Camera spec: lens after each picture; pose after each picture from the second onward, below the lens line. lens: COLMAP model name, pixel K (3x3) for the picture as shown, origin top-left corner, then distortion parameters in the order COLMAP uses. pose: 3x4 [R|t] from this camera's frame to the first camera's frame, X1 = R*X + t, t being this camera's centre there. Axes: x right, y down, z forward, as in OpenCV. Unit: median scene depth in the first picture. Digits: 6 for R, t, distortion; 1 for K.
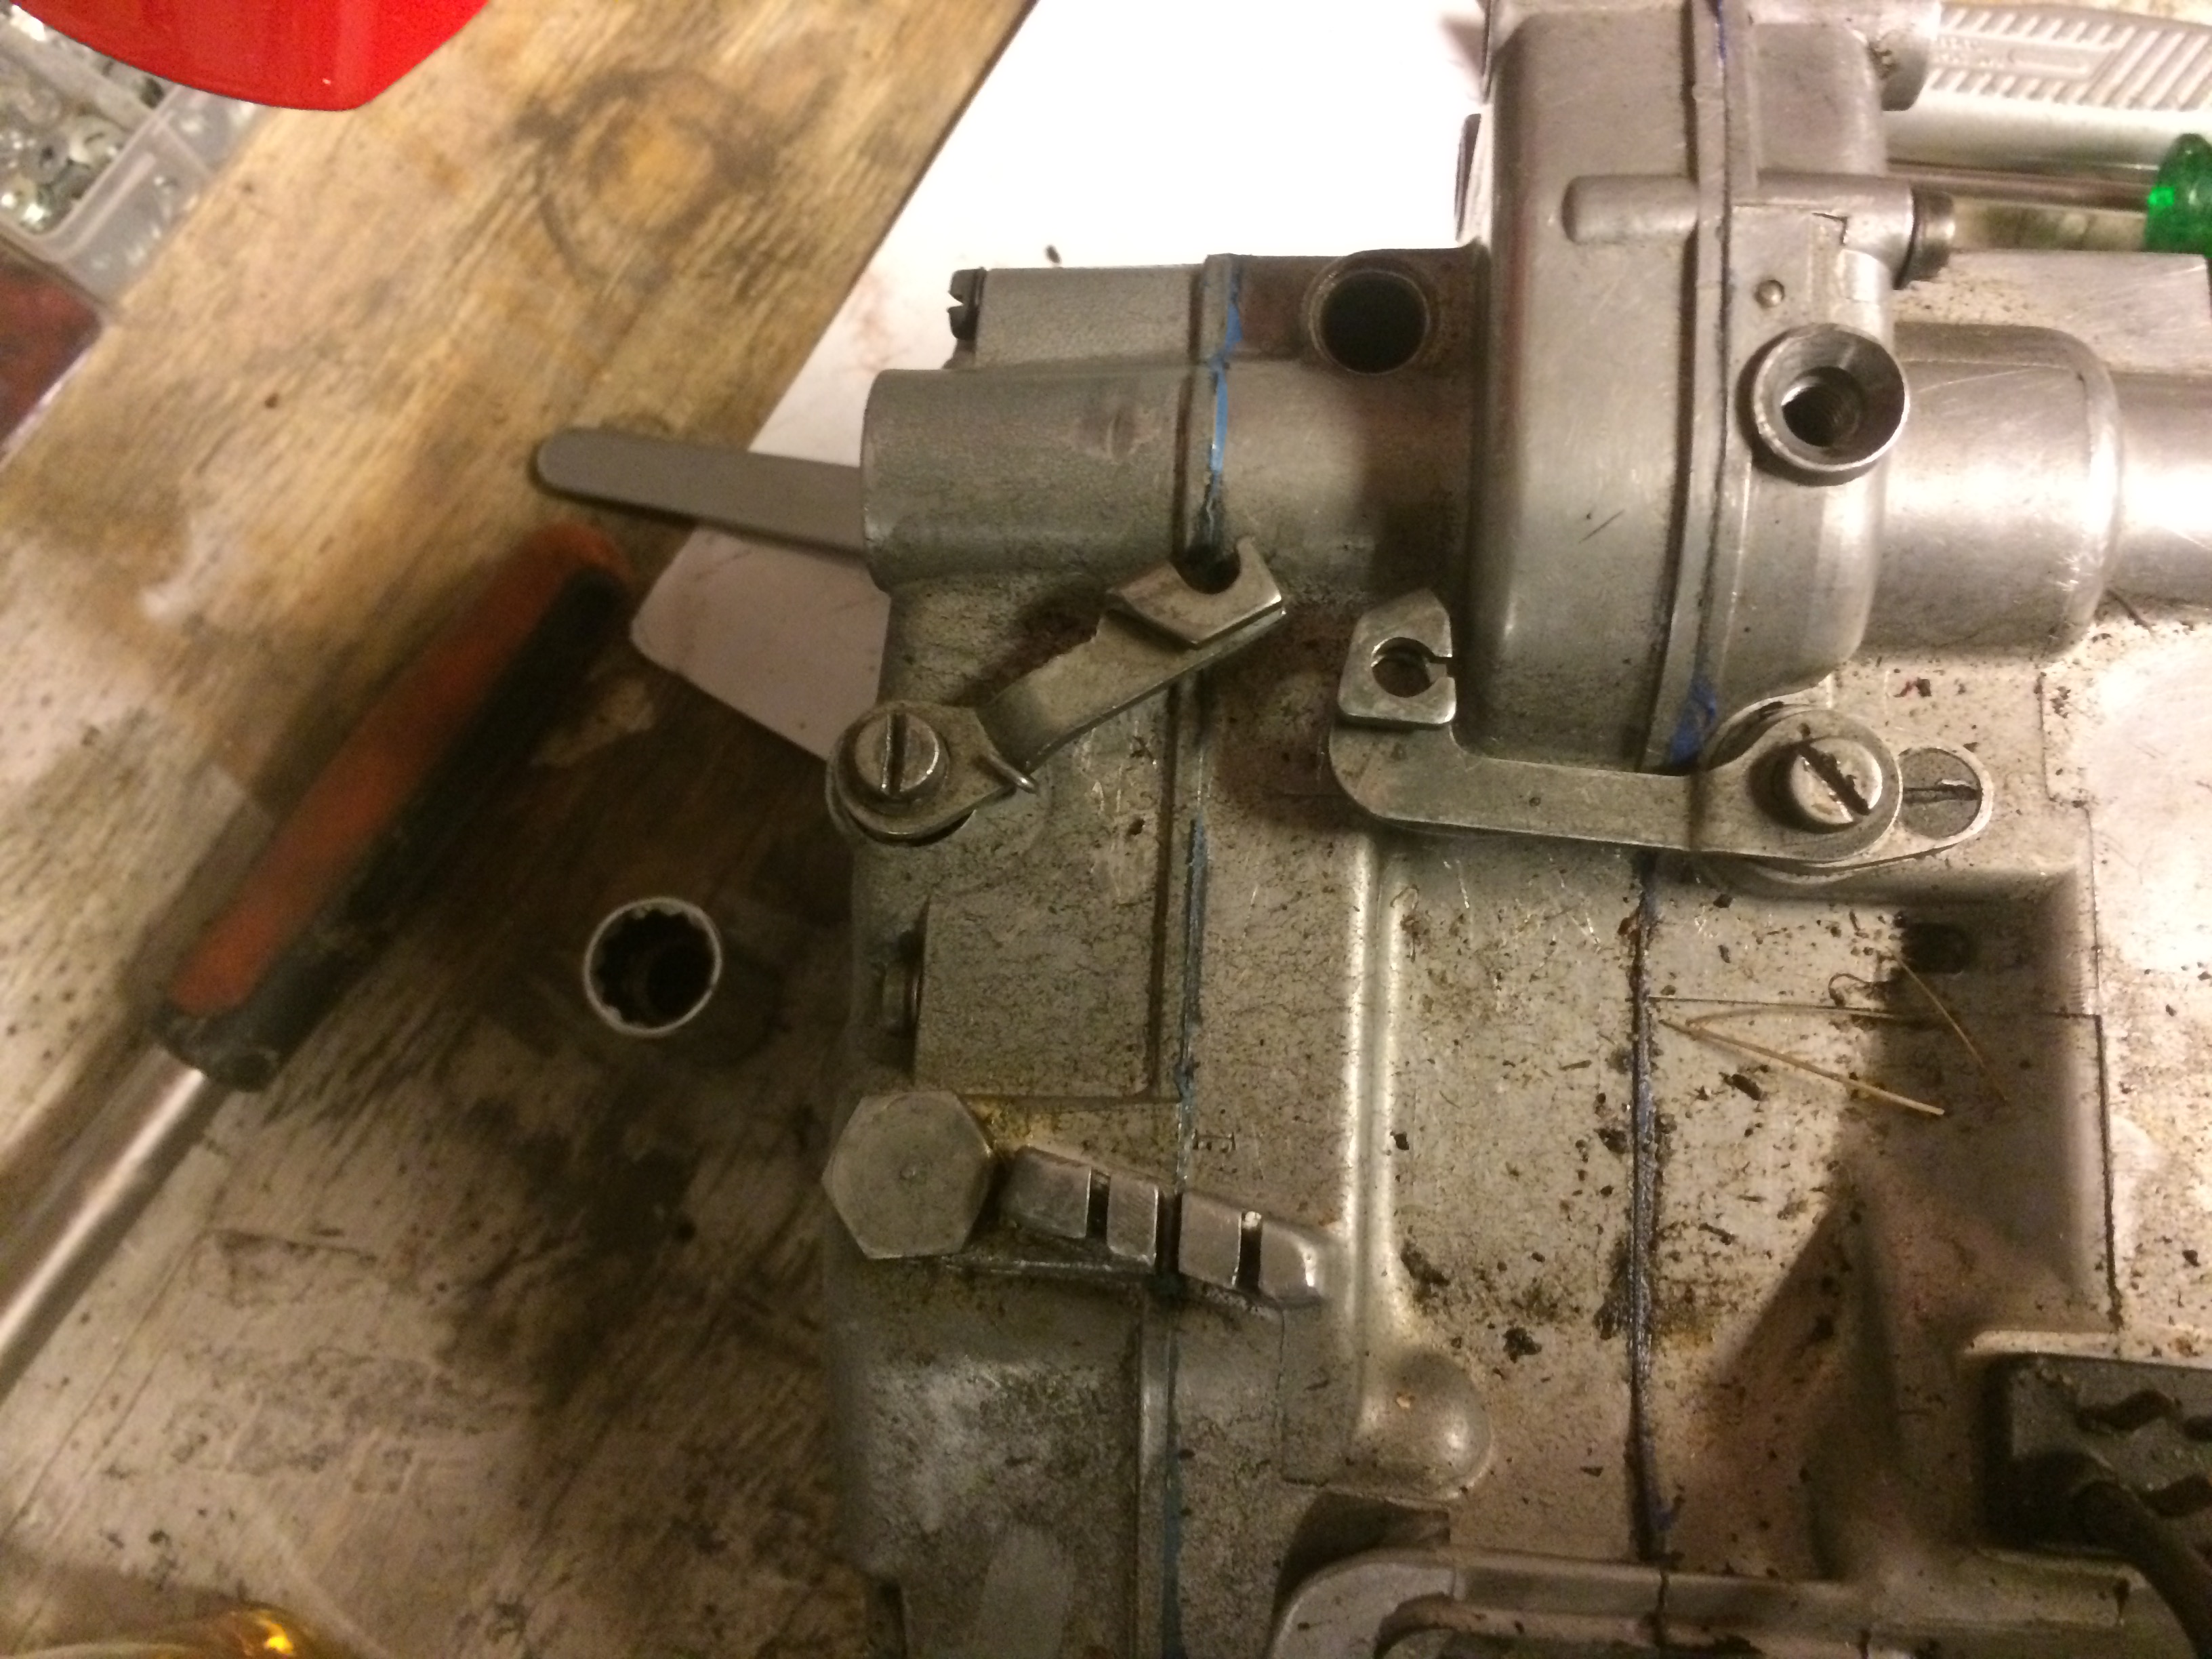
lens RADIAL K [[1934.4, 0, 1103.1], [0, 1934.4, 831.5], [0, 0, 1]] dist [0.075206, -0.119451]
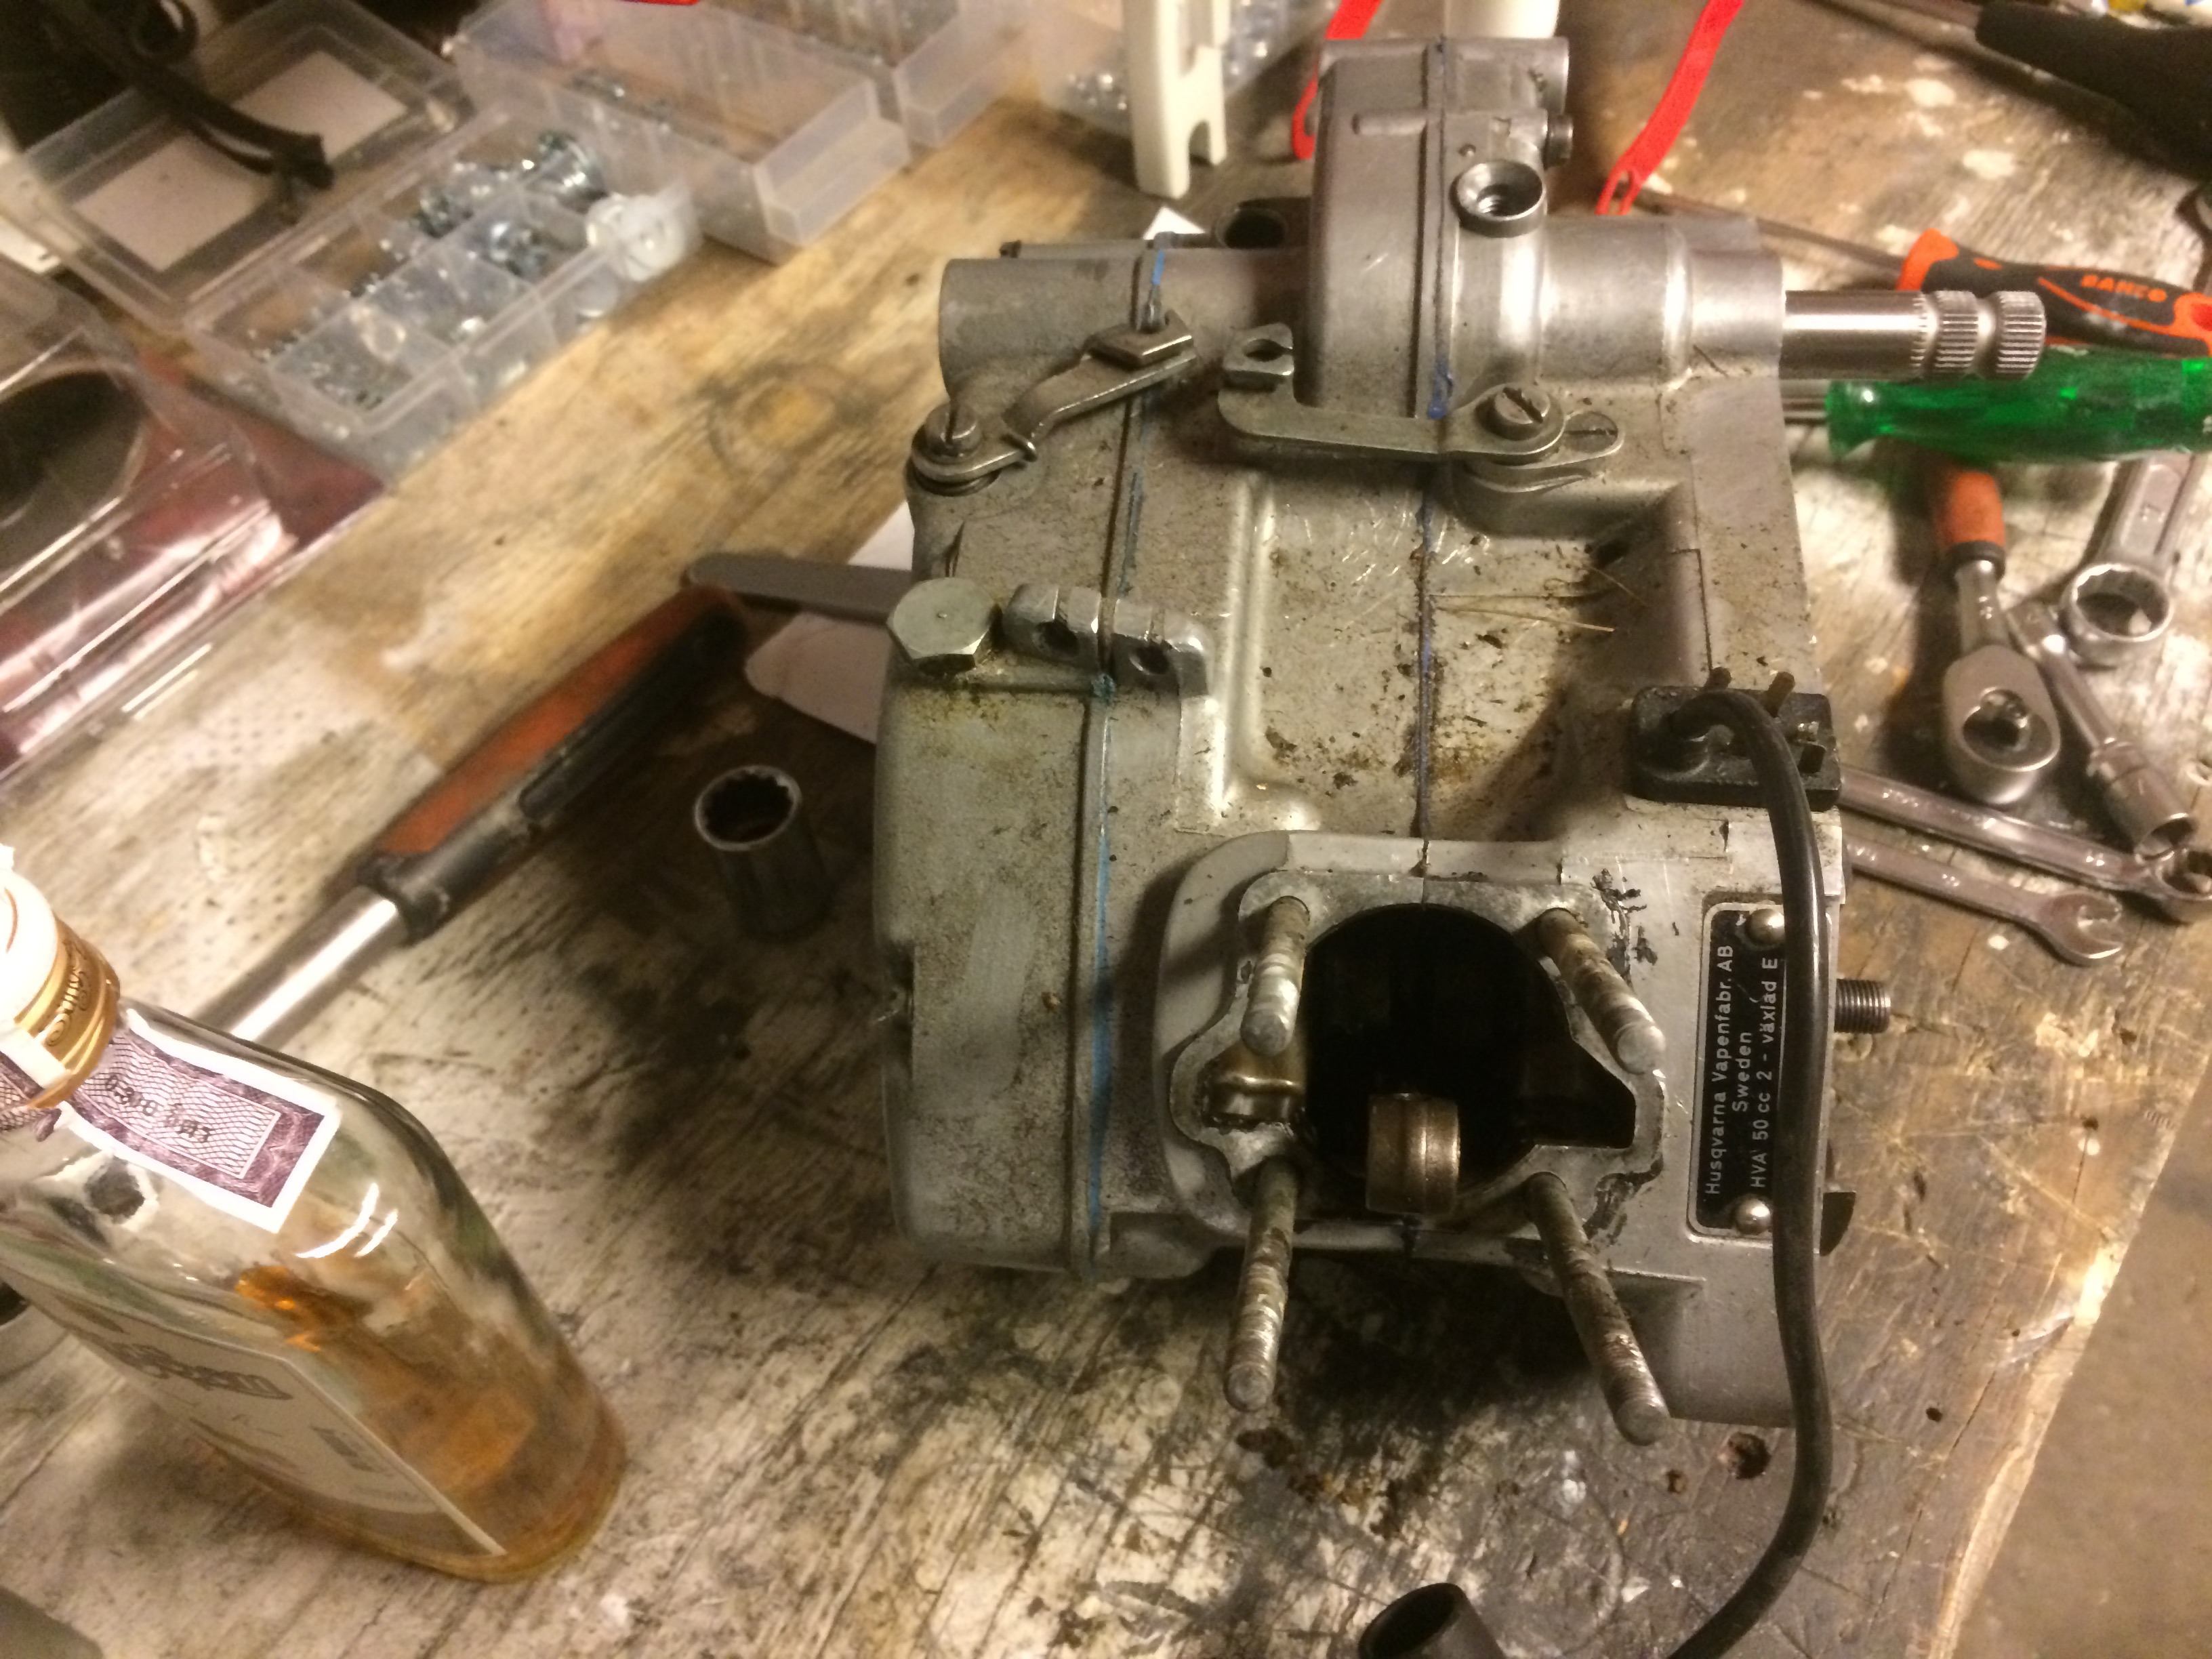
lens RADIAL K [[1934.4, 0, 1110.5], [0, 1934.4, 838.7], [0, 0, 1]] dist [0.075206, -0.119451]
pose [[0.999290, 0.034973, -0.014040, 0.038572], [-0.037684, 0.923752, -0.381132, 0.570521], [-0.000360, 0.381391, 0.924414, -0.226854]]
